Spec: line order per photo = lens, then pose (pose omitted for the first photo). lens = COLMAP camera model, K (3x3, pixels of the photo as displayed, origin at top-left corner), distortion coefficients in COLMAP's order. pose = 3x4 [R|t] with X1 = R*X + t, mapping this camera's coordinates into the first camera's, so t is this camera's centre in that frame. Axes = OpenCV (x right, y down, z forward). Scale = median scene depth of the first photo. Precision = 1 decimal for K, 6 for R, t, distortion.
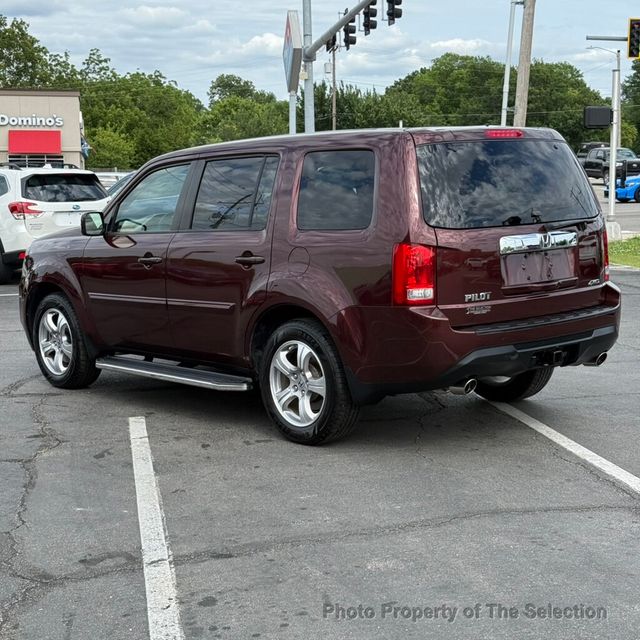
lens RADIAL K [[1125.7, 0, 320.0], [0, 1125.7, 320.0], [0, 0, 1]] dist [0.038699, -0.107171]
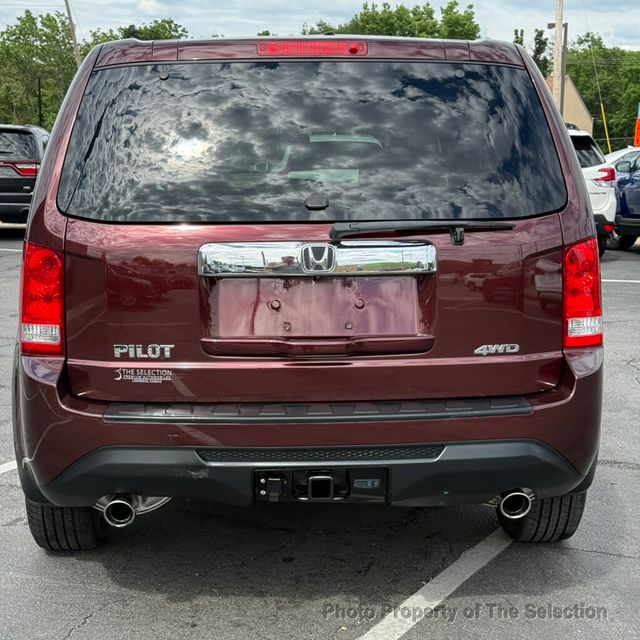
lens RADIAL K [[1123.9, 0, 320.0], [0, 1123.9, 320.0], [0, 0, 1]] dist [0.017549, 0.003412]
pose [[0.781577, 0.116394, -0.612853, 0.525311], [-0.097822, 0.993152, 0.063867, -0.076618], [0.616091, 0.010034, 0.787611, 0.617760]]
